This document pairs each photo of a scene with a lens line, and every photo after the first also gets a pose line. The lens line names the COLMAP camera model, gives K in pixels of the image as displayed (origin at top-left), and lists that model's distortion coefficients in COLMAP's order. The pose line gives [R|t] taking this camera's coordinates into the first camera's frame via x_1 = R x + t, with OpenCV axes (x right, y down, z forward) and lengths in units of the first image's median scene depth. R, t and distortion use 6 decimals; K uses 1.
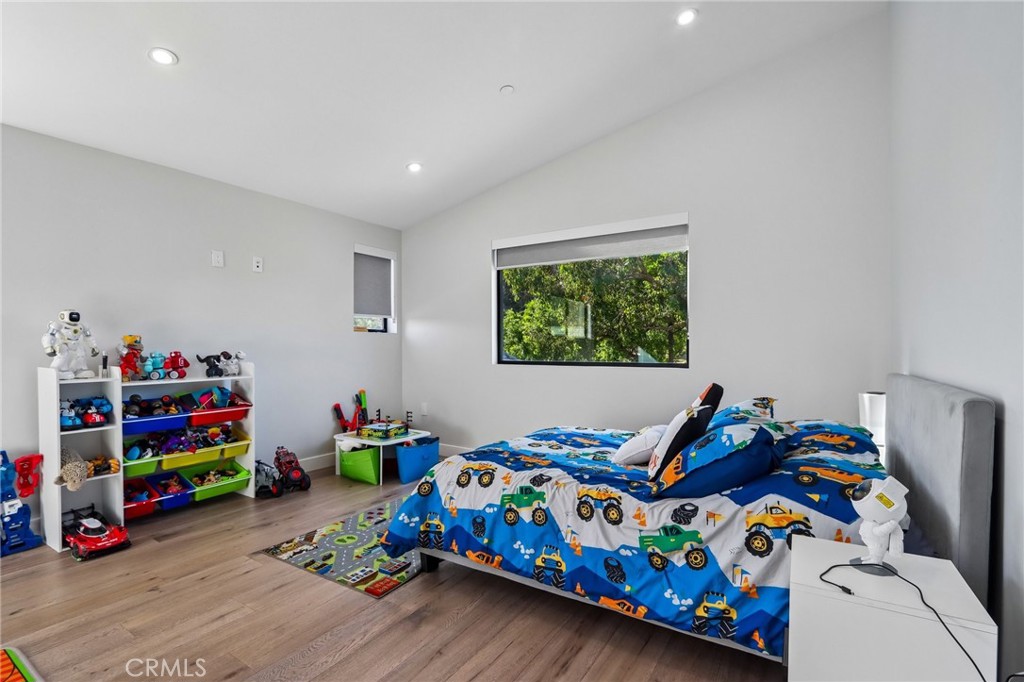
lens RADIAL K [[480.5, 0, 508.0], [0, 480.5, 348.2], [0, 0, 1]] dist [-0.007837, 0.000021]
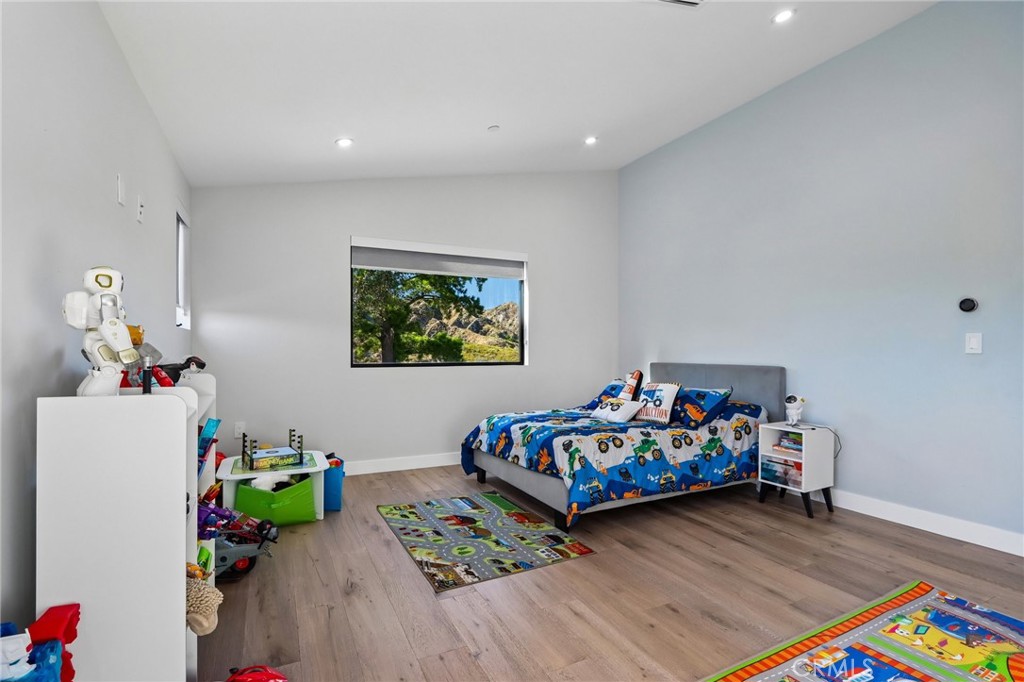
lens RADIAL K [[480.5, 0, 508.0], [0, 480.5, 348.2], [0, 0, 1]] dist [-0.007837, 0.000021]
pose [[0.503880, 0.004115, 0.863764, -1.501586], [0.002438, 0.999978, -0.006186, 0.002455], [-0.863770, 0.005223, 0.503859, 0.589500]]
